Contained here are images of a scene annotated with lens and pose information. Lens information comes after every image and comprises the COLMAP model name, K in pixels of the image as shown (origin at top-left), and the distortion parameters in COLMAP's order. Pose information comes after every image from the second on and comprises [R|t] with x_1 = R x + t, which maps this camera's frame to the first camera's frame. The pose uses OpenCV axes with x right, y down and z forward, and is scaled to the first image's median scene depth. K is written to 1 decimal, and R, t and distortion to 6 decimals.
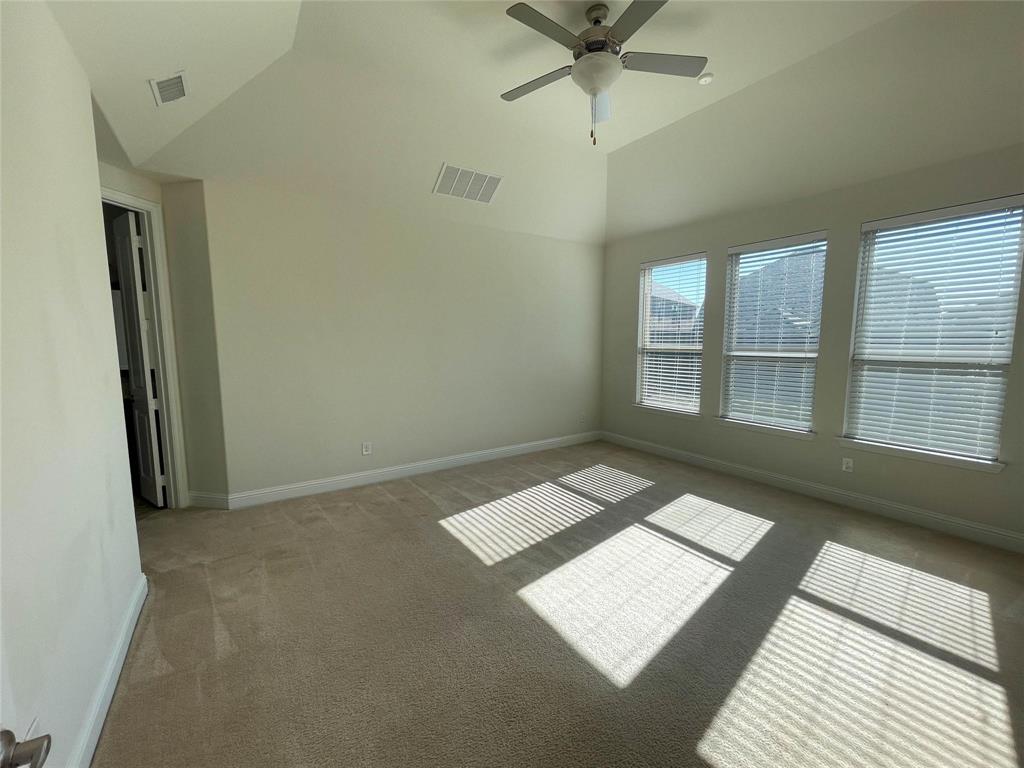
lens RADIAL K [[422.0, 0, 515.3], [0, 422.0, 382.4], [0, 0, 1]] dist [0.010847, 0.000192]
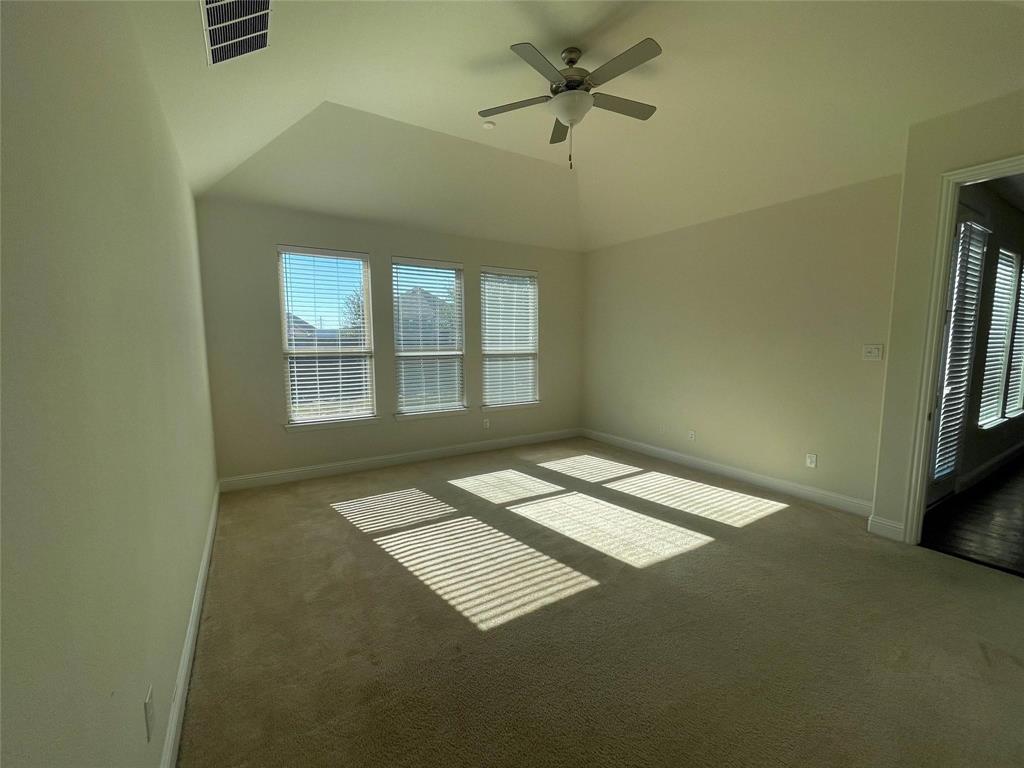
lens RADIAL K [[422.0, 0, 515.5], [0, 422.0, 387.8], [0, 0, 1]] dist [0.010847, 0.000192]
pose [[0.038926, -0.113452, 0.992781, -0.655408], [0.103352, 0.988662, 0.108929, -0.081139], [-0.993883, 0.098366, 0.050211, 0.751919]]
